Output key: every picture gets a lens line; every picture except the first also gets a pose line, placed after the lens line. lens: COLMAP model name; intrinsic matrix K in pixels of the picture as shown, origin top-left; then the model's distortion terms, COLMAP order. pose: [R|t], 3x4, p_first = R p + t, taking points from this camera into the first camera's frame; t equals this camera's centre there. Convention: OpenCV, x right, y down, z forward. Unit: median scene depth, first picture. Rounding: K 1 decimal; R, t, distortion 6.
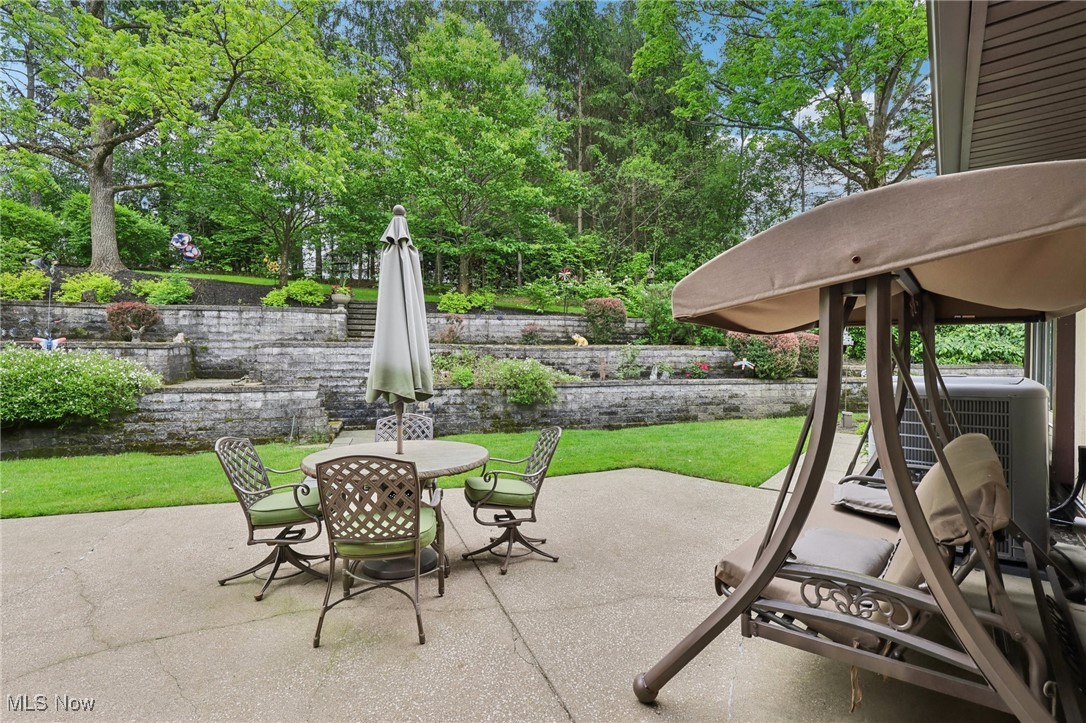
lens RADIAL K [[511.6, 0, 545.0], [0, 511.6, 359.8], [0, 0, 1]] dist [0.001805, 0.000150]
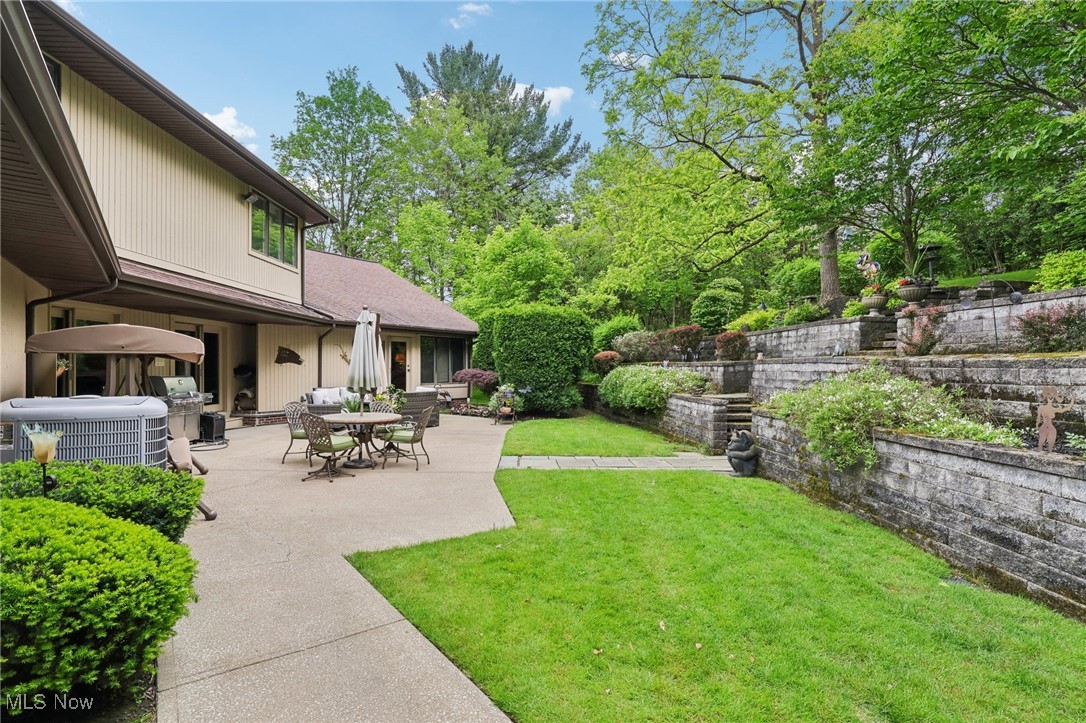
lens RADIAL K [[511.6, 0, 541.7], [0, 511.6, 364.6], [0, 0, 1]] dist [0.001805, 0.000150]
pose [[-0.259668, -0.006438, -0.965677, 0.559776], [-0.011135, 0.999931, -0.003672, -0.013698], [0.965634, 0.009799, -0.259721, 0.779527]]
